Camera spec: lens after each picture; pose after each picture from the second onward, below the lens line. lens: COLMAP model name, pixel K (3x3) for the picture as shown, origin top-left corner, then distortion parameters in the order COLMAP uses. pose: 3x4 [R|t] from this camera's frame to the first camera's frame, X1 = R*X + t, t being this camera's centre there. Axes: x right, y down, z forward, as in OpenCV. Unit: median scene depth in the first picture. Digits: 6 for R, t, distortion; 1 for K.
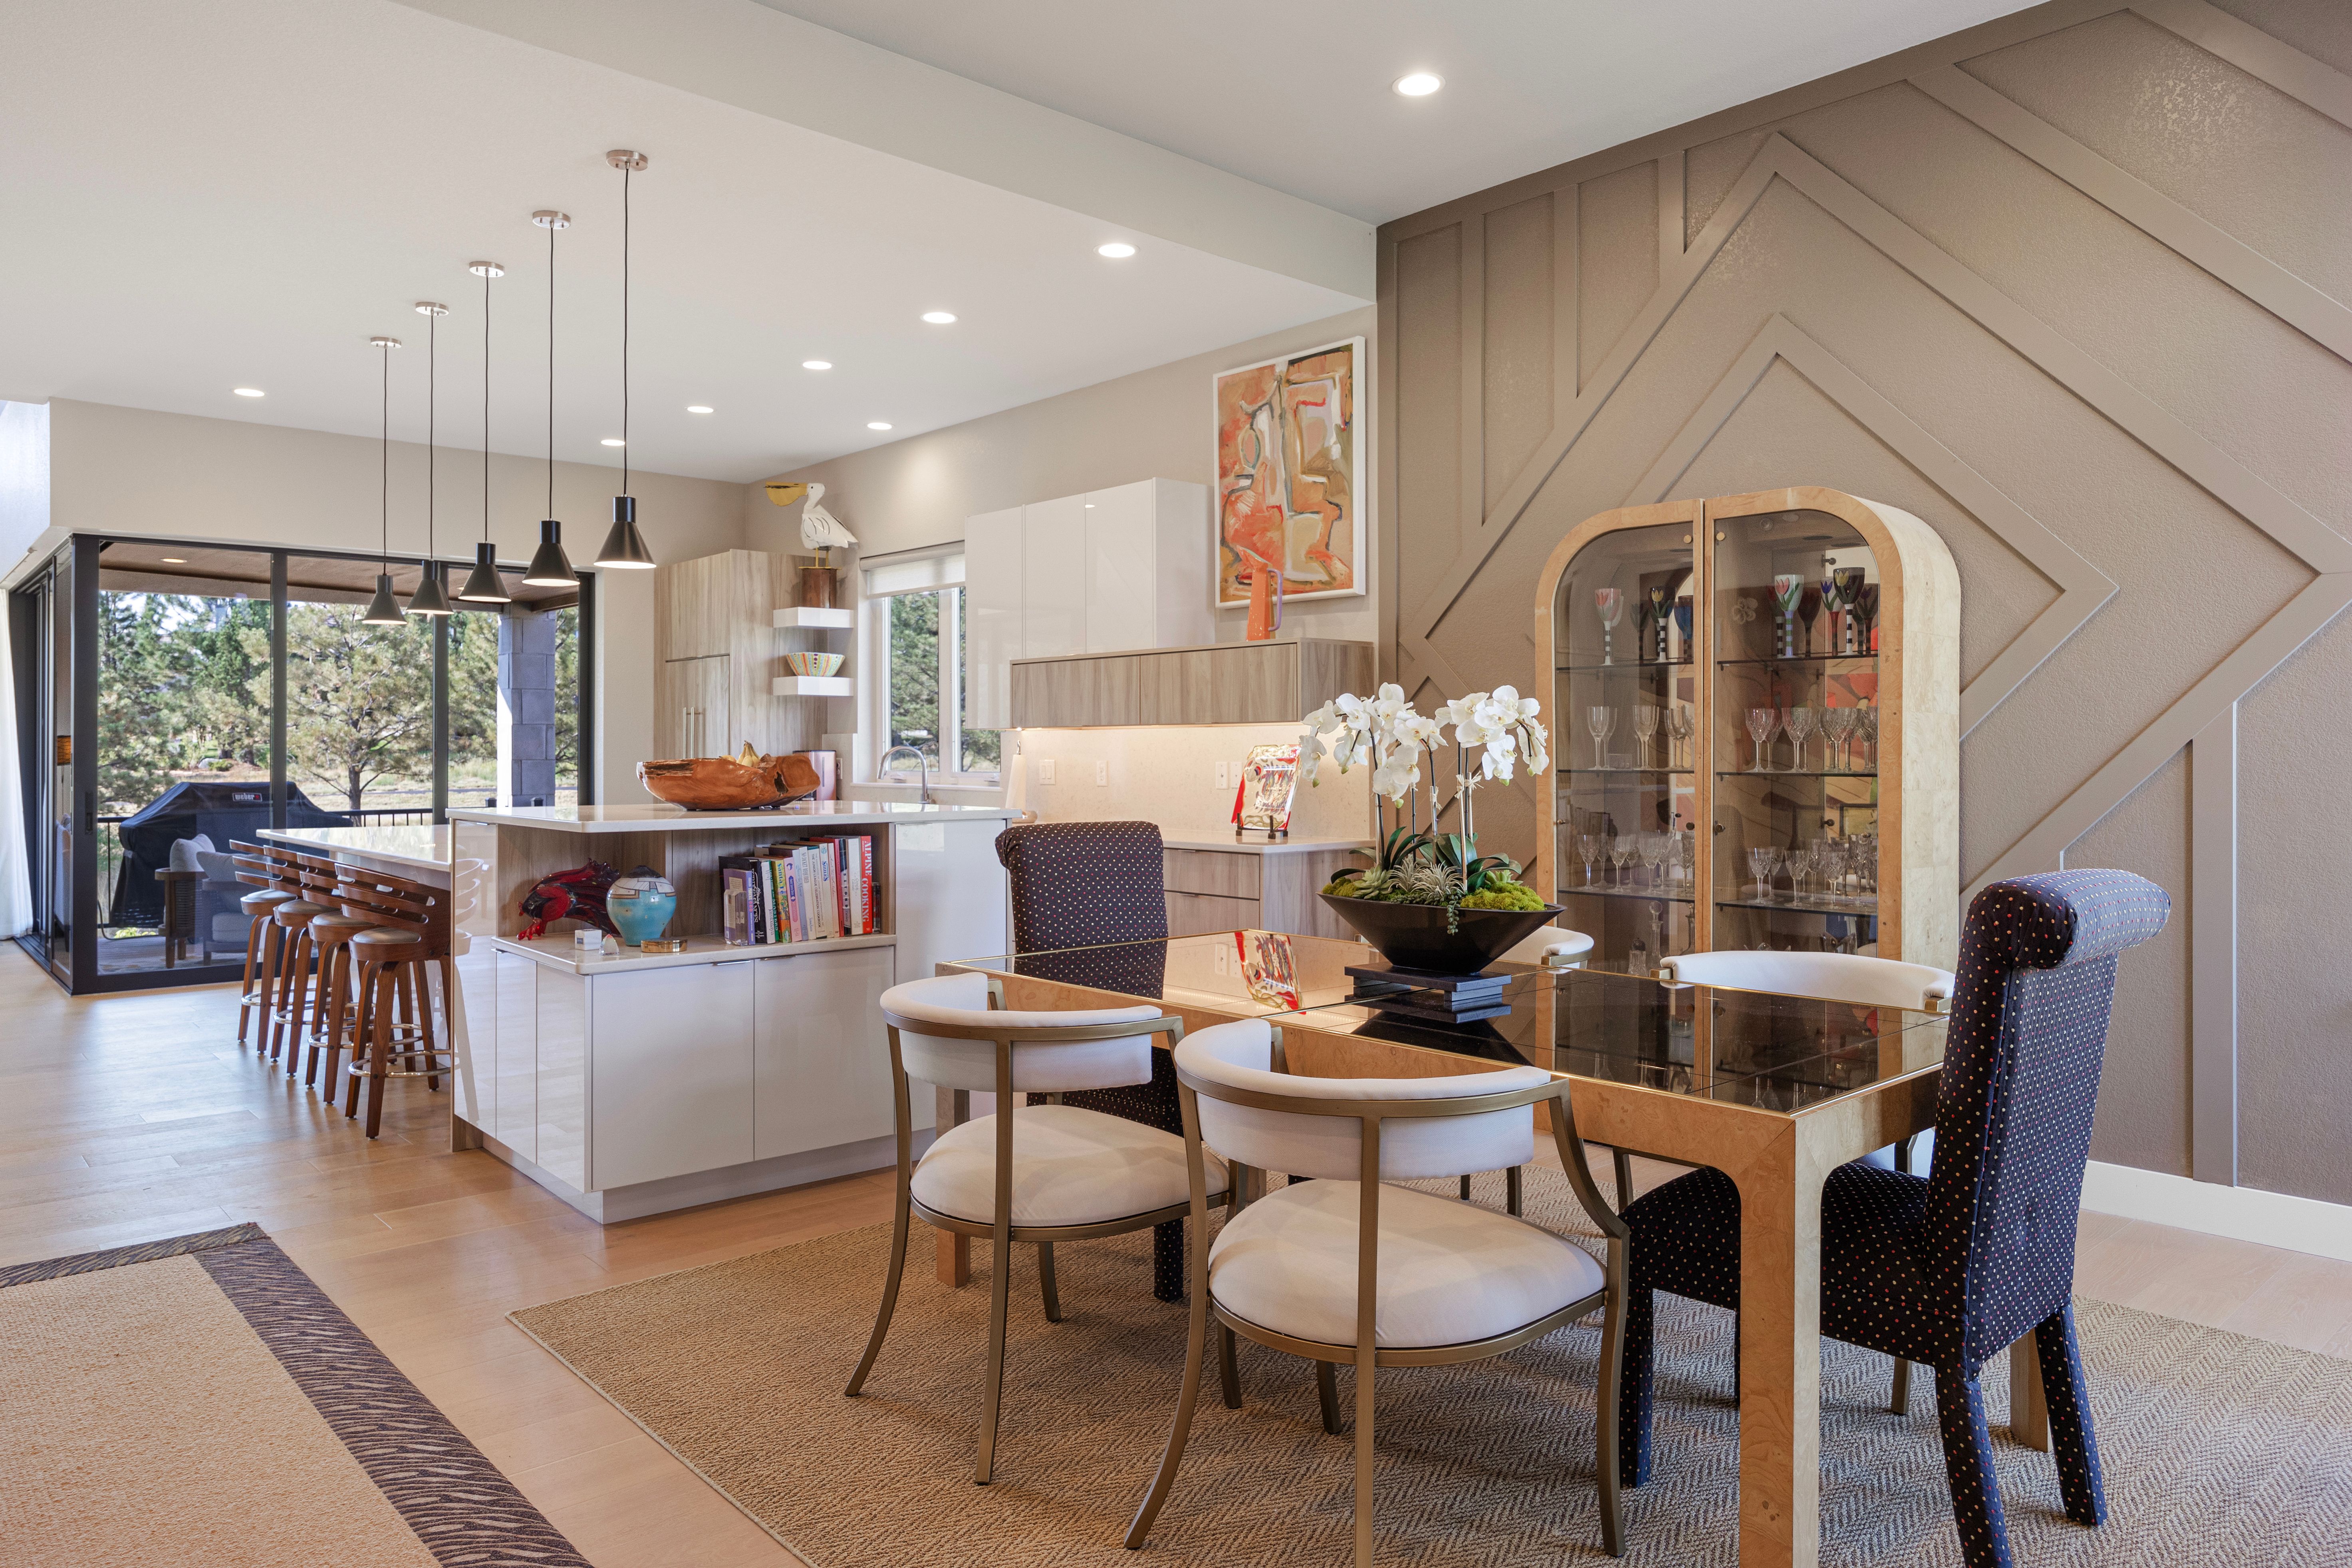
lens RADIAL K [[1487.4, 0, 1192.4], [0, 1487.4, 770.5], [0, 0, 1]] dist [-0.022132, 0.002288]
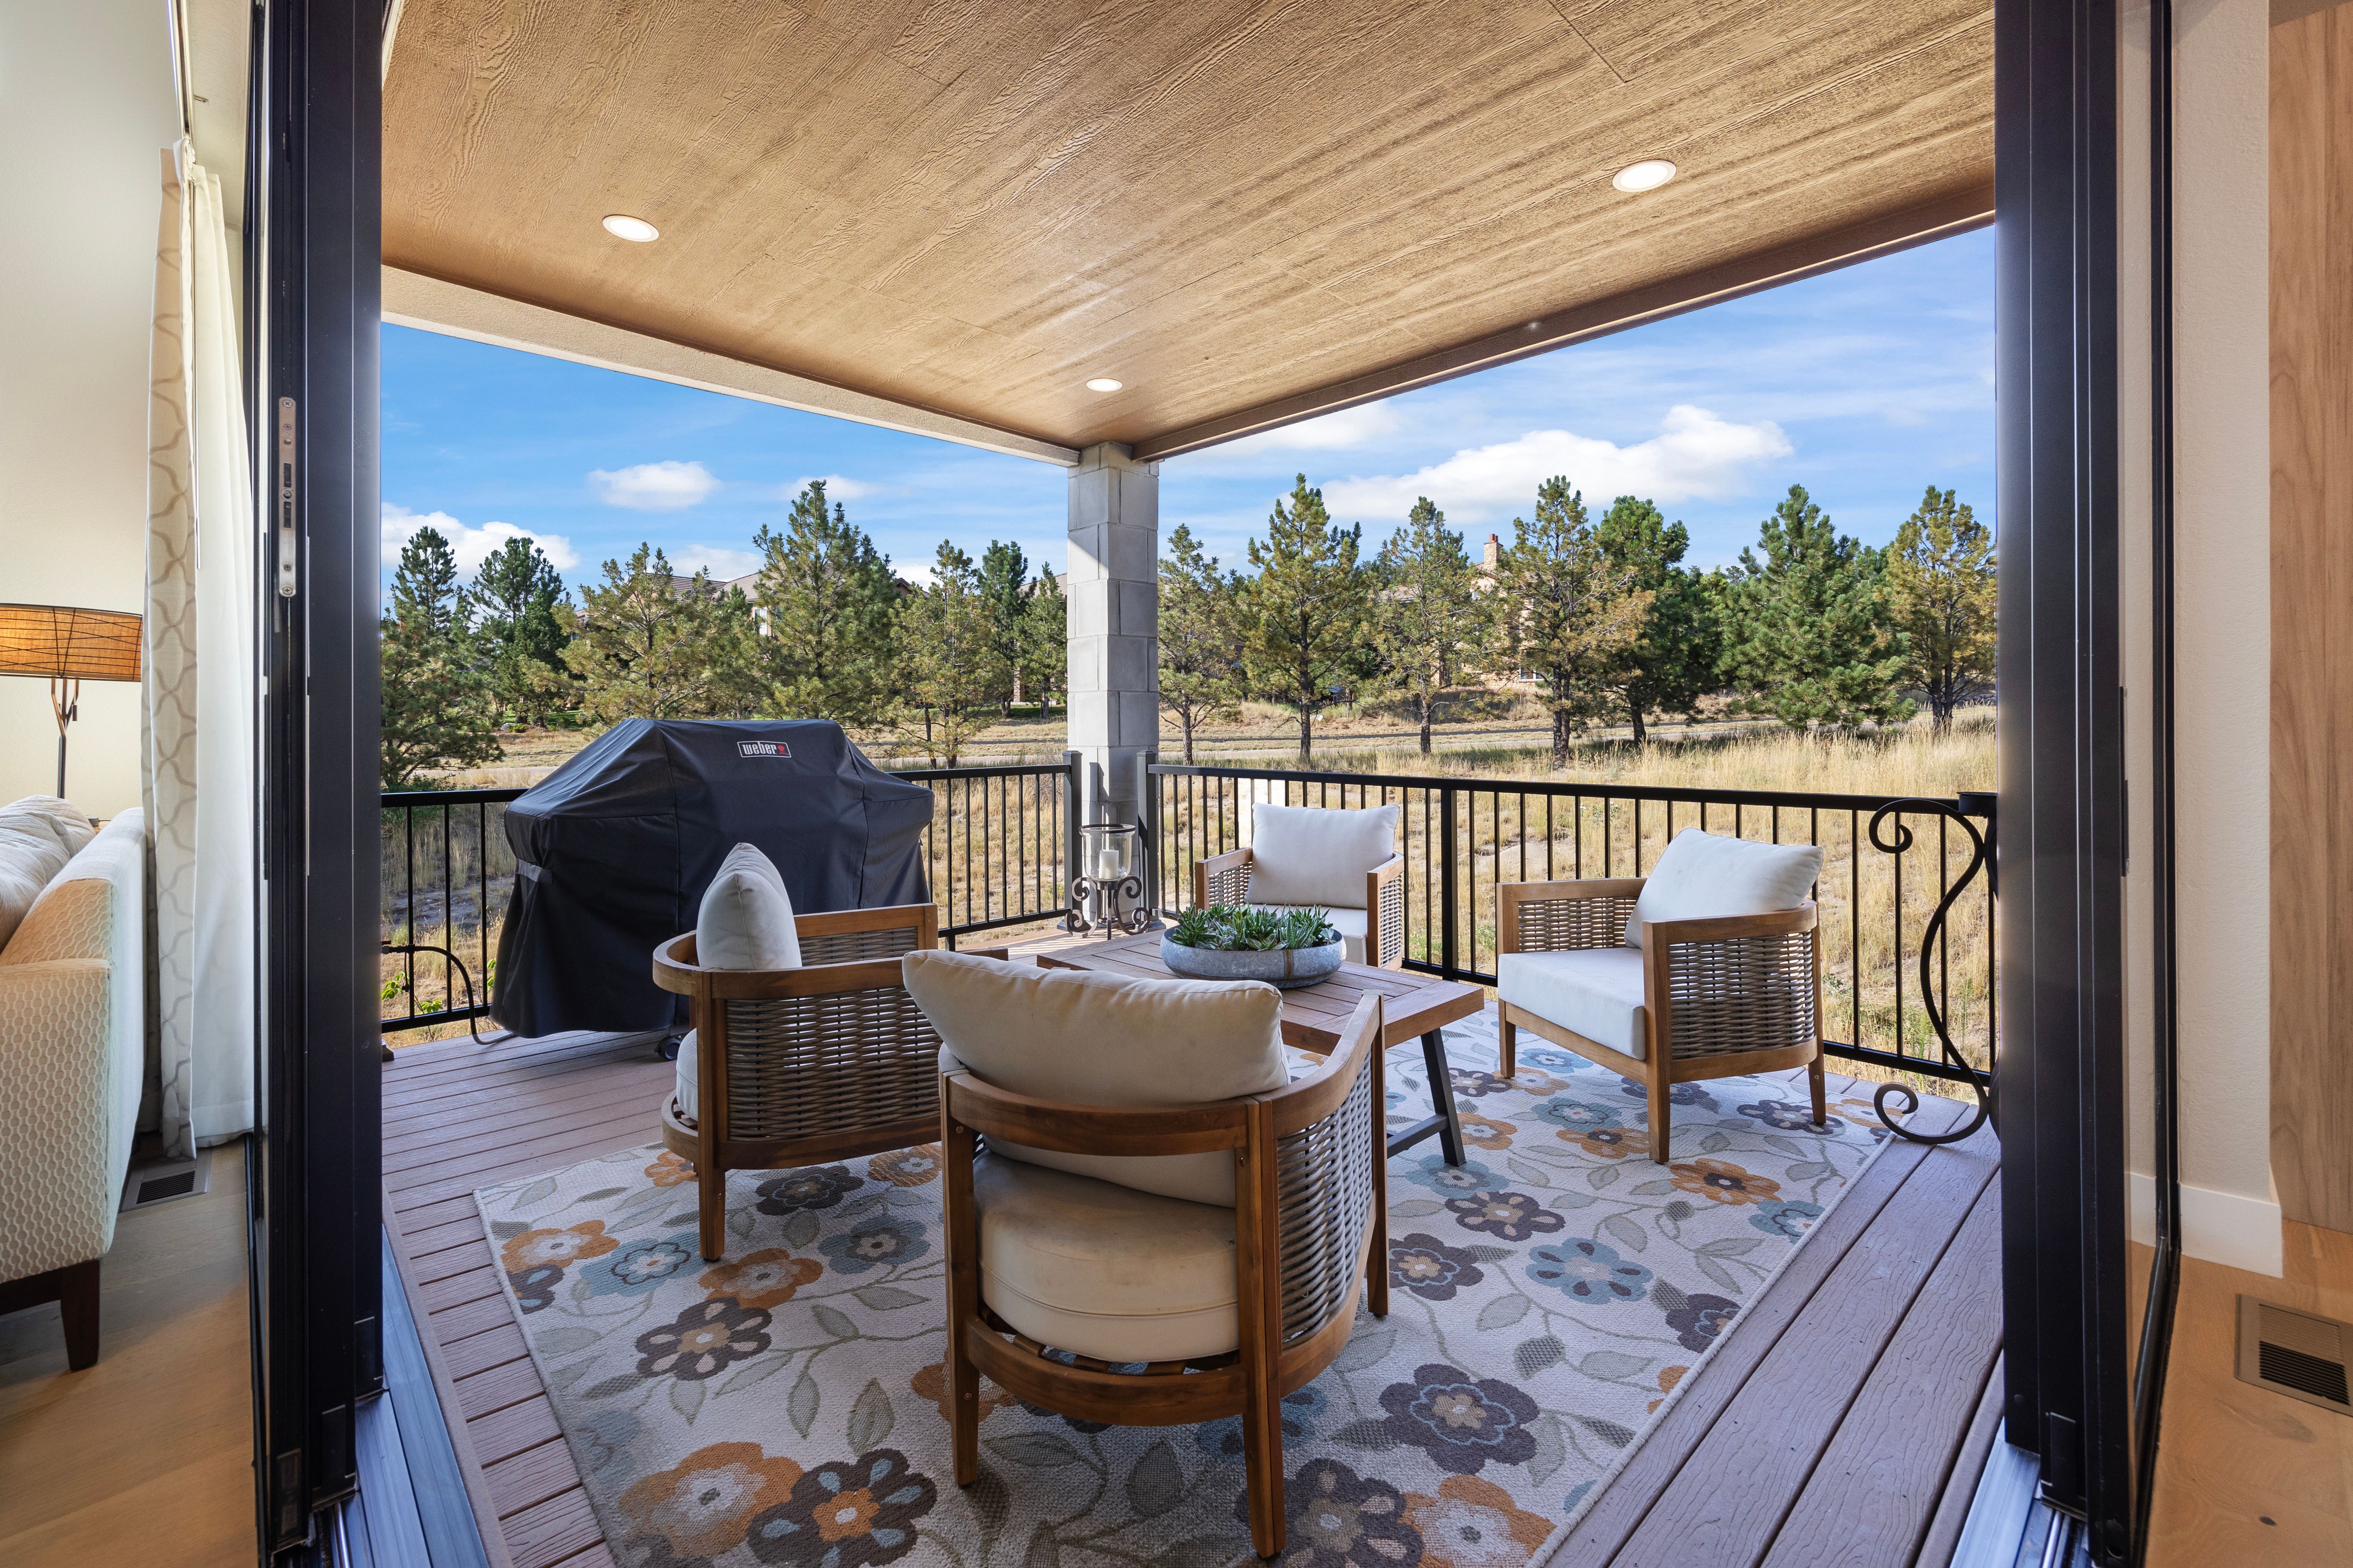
lens RADIAL K [[996.7, 0, 1142.9], [0, 996.7, 732.6], [0, 0, 1]] dist [-0.001391, -0.001162]
pose [[0.999943, -0.001718, -0.010539, -0.662989], [0.001703, 0.999998, -0.001369, 0.016988], [0.010542, 0.001351, 0.999944, 0.865437]]
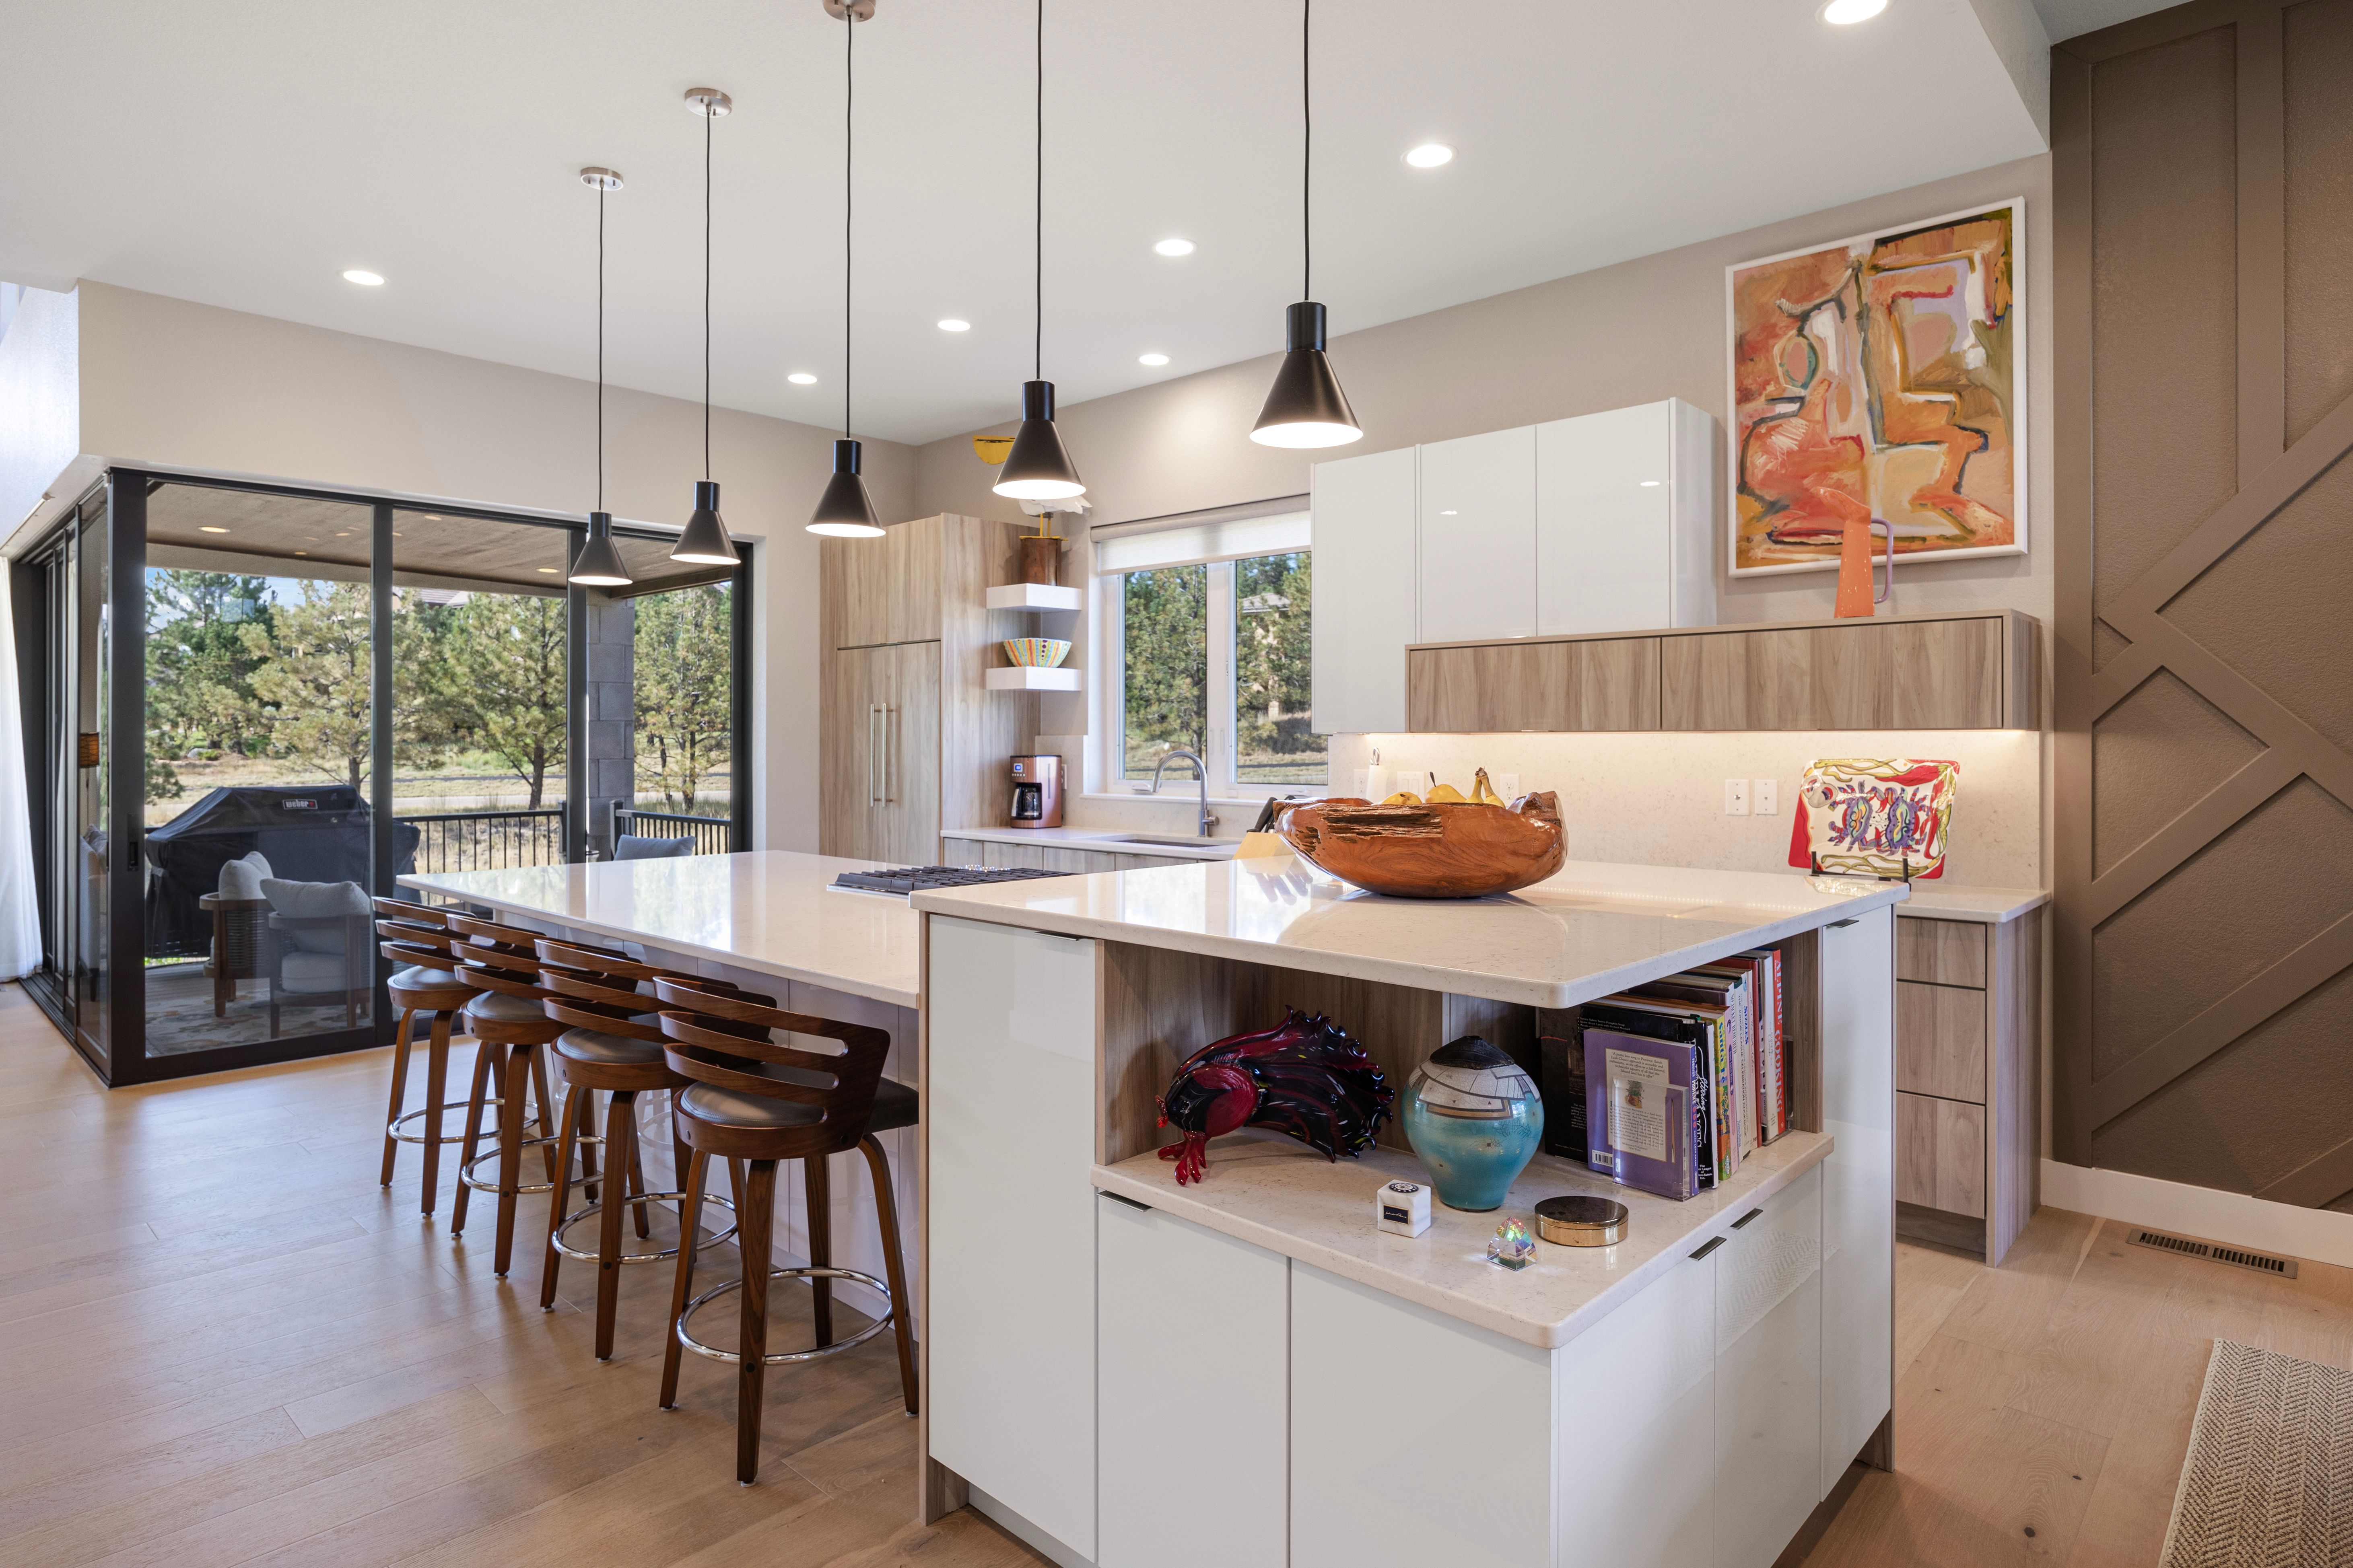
lens RADIAL K [[1263.4, 0, 1160.5], [0, 1263.4, 759.9], [0, 0, 1]] dist [-0.015492, -0.001098]
pose [[0.997361, 0.000141, 0.072598, -0.244312], [-0.000320, 0.999997, 0.002451, -0.012946], [-0.072597, -0.002468, 0.997358, 0.291297]]
